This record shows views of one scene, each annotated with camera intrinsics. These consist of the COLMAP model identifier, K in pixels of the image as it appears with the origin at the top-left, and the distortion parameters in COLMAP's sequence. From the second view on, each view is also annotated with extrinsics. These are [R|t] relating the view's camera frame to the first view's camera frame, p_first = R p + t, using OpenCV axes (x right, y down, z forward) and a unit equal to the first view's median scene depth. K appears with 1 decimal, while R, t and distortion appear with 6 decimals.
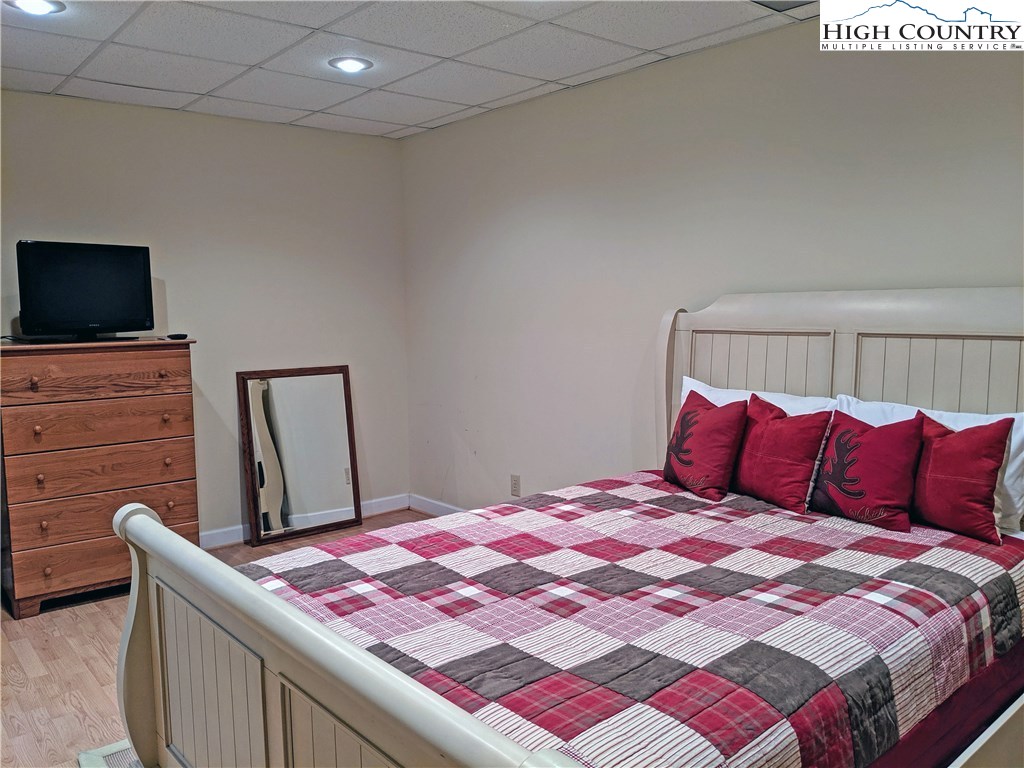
lens RADIAL K [[816.2, 0, 512.0], [0, 816.2, 384.0], [0, 0, 1]] dist [0.112572, -0.247403]
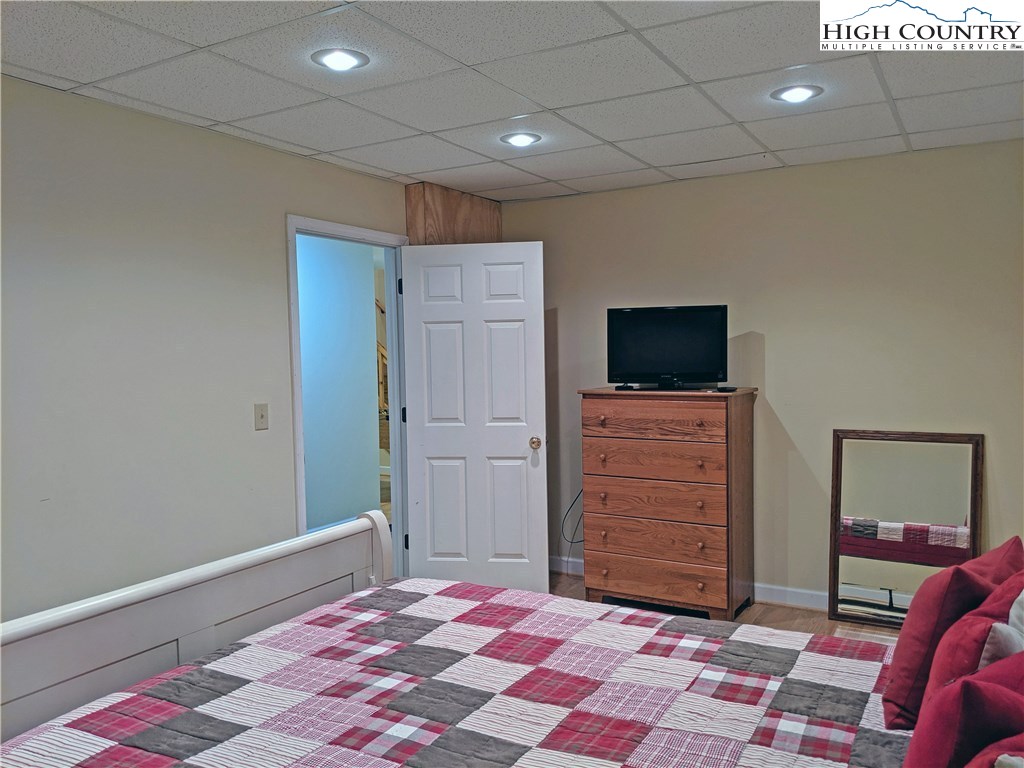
lens RADIAL K [[816.2, 0, 512.0], [0, 816.2, 384.0], [0, 0, 1]] dist [0.112572, -0.247403]
pose [[0.345214, 0.046841, -0.937355, 0.732927], [-0.083725, 0.996309, 0.018952, -0.092480], [0.934782, 0.071938, 0.347861, 0.568374]]
